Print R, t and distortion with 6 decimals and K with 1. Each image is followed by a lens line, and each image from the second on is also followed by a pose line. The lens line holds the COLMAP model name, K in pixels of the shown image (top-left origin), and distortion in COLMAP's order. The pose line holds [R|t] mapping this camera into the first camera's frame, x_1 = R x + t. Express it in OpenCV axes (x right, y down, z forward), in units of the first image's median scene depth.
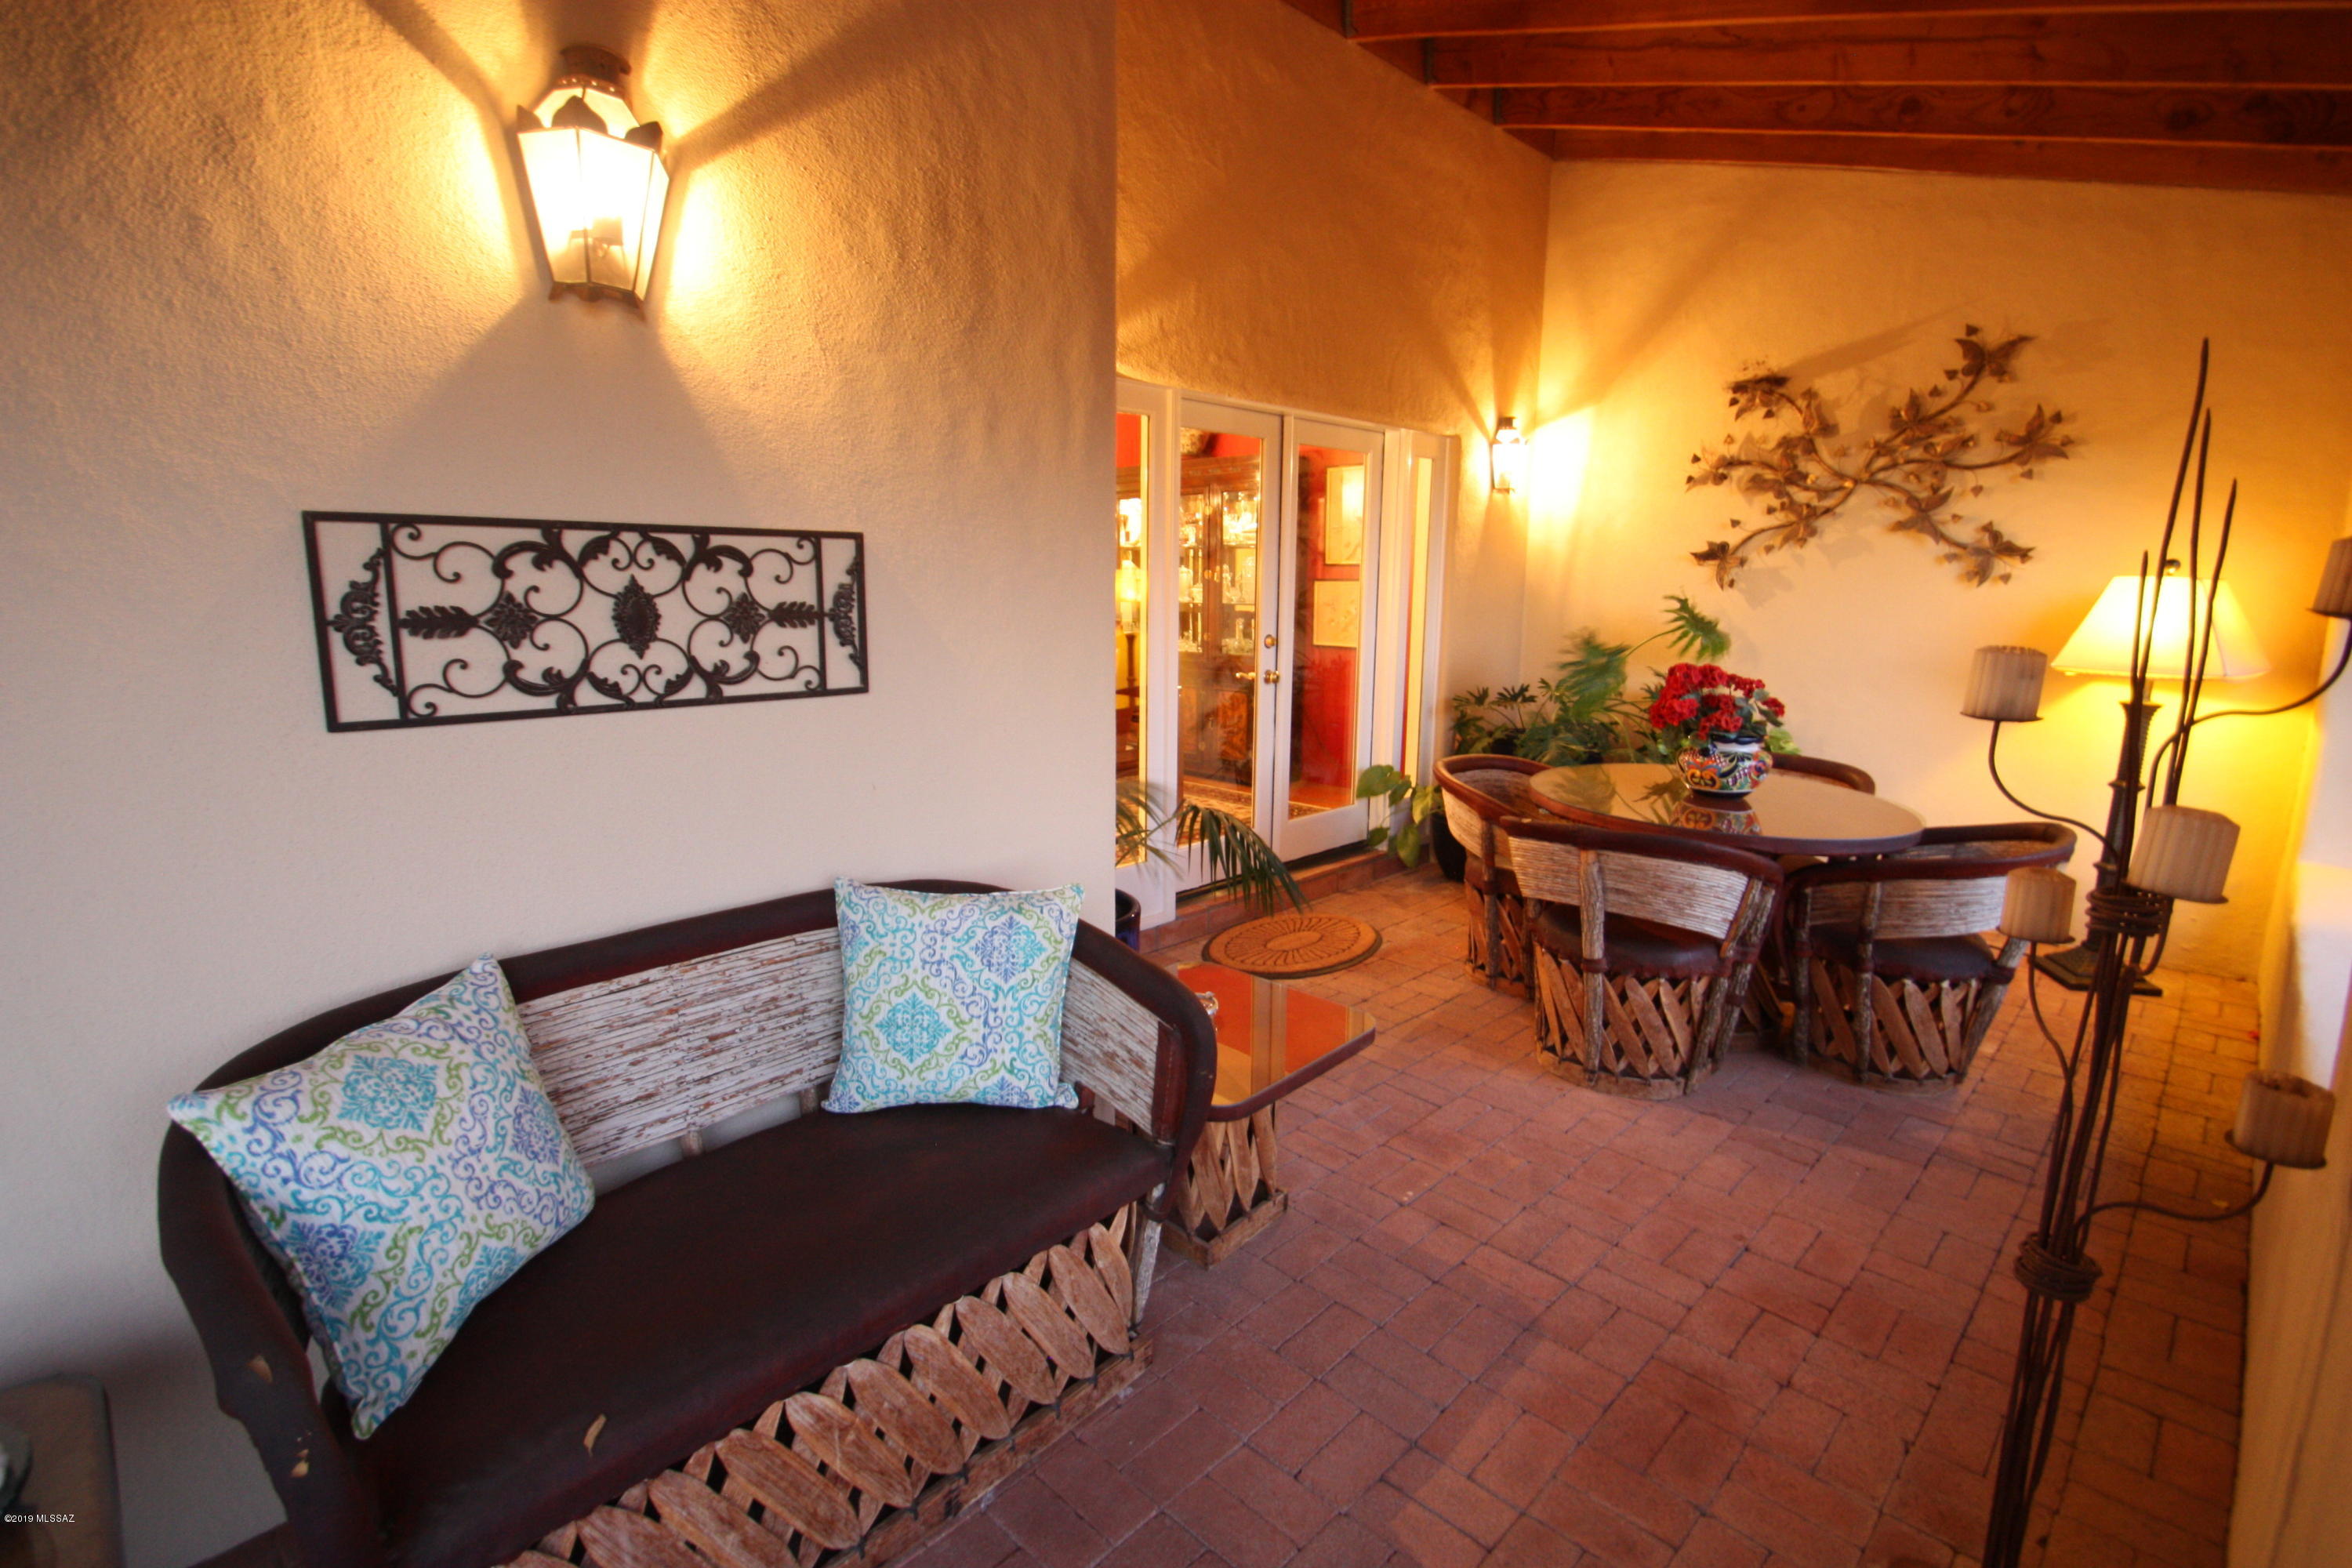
lens RADIAL K [[1096.2, 0, 1137.2], [0, 1096.2, 779.1], [0, 0, 1]] dist [0.010411, -0.014757]
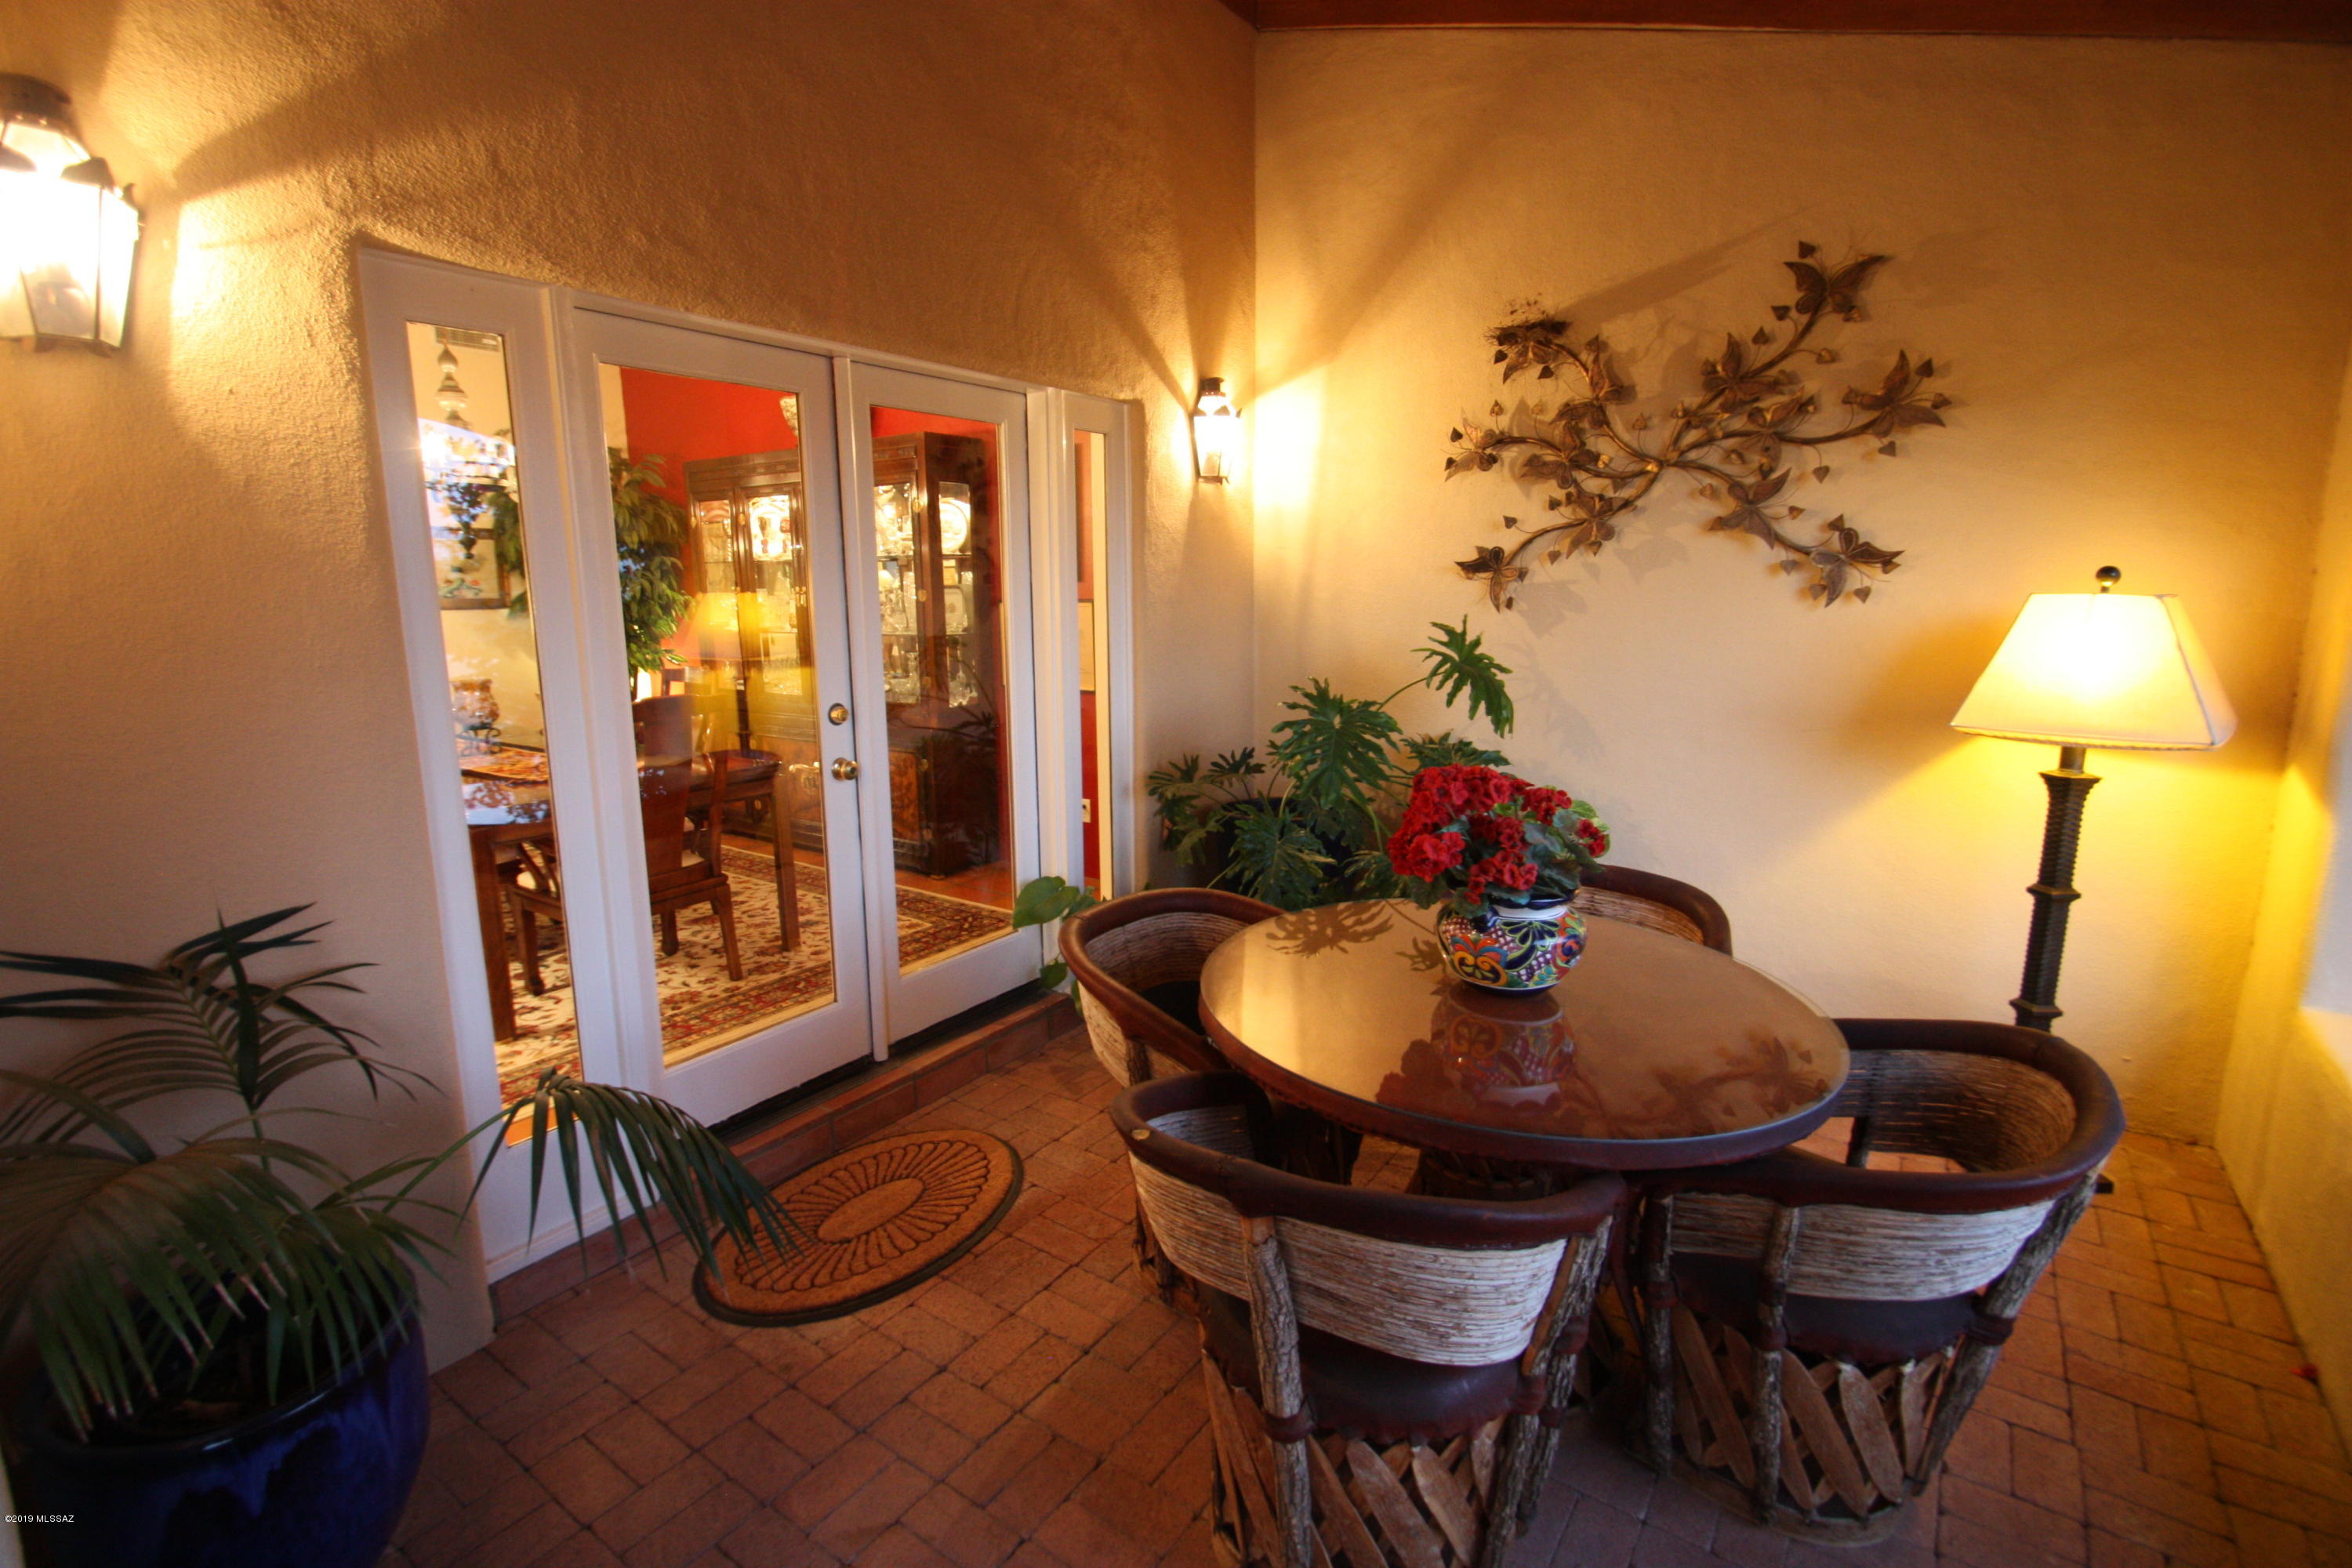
lens RADIAL K [[1096.2, 0, 1136.4], [0, 1096.2, 783.2], [0, 0, 1]] dist [0.010411, -0.014757]
pose [[0.985807, -0.047642, 0.160982, 0.197087], [0.047412, 0.998862, 0.005273, -0.085184], [-0.161050, 0.002435, 0.986943, 0.362637]]
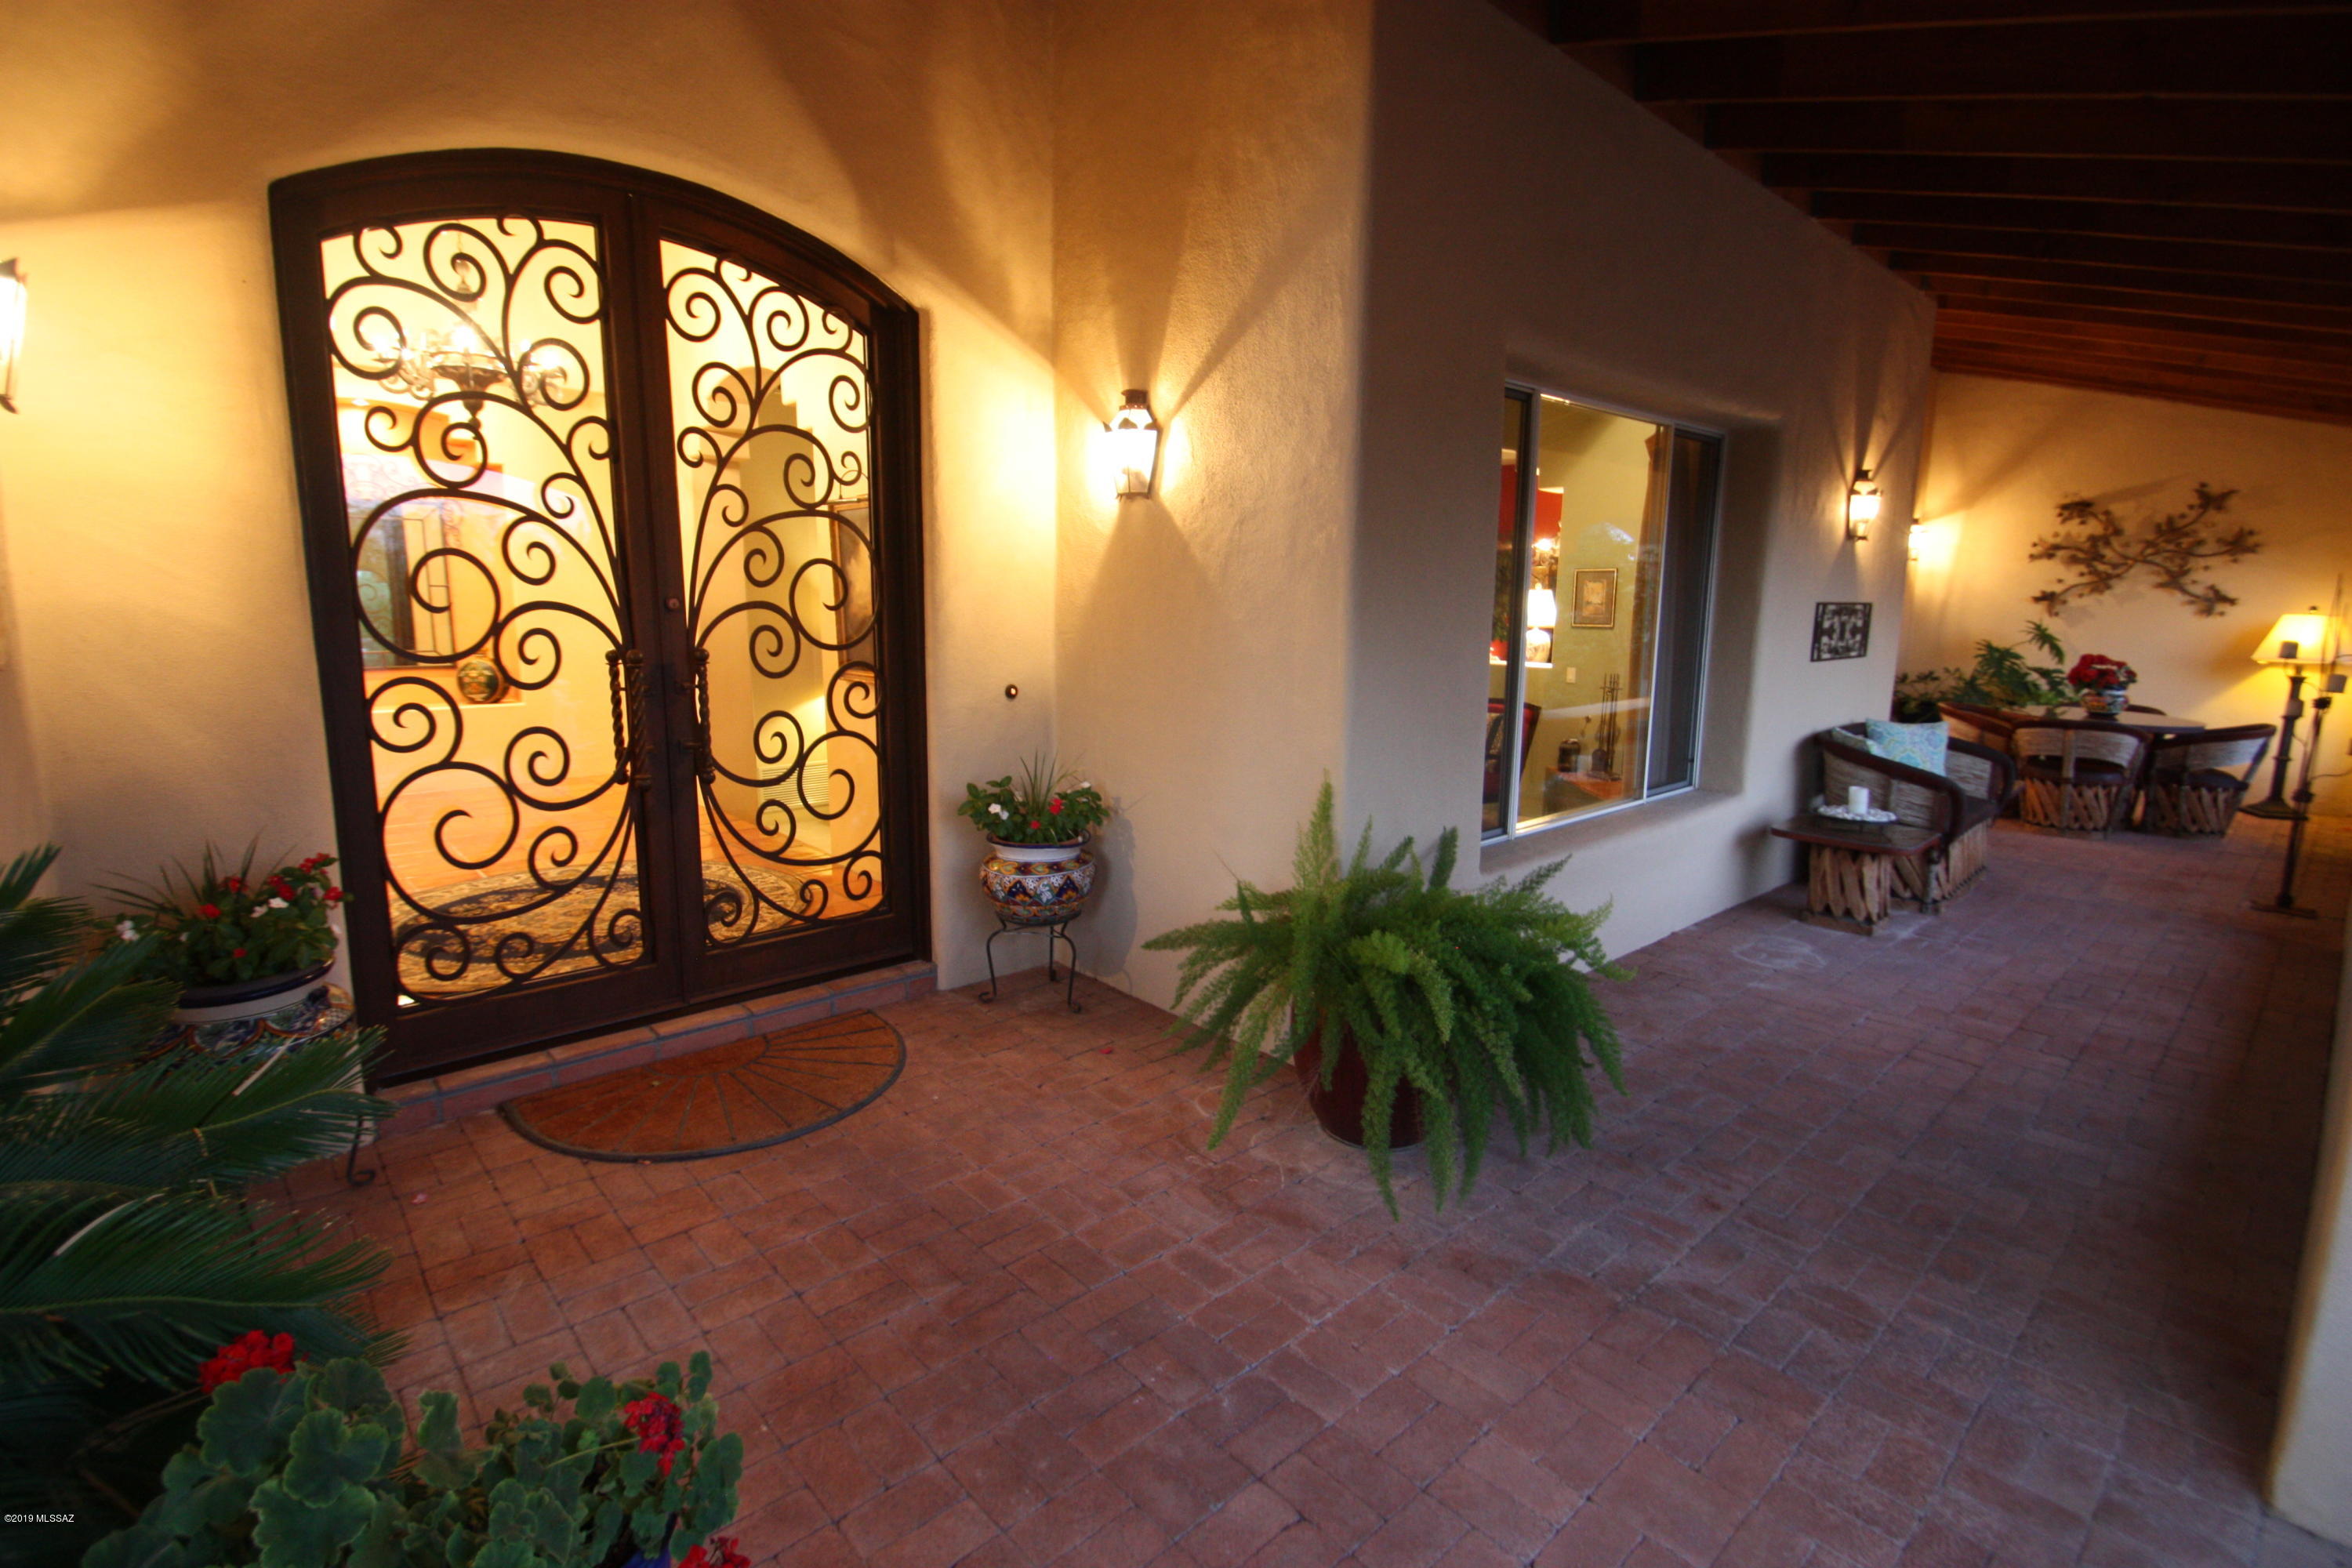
lens RADIAL K [[1096.2, 0, 1159.7], [0, 1096.2, 781.1], [0, 0, 1]] dist [0.010411, -0.014757]
pose [[0.999290, 0.008342, -0.036747, -0.997042], [-0.008790, 0.999889, -0.012028, 0.149563], [0.036643, 0.012343, 0.999252, -0.978787]]
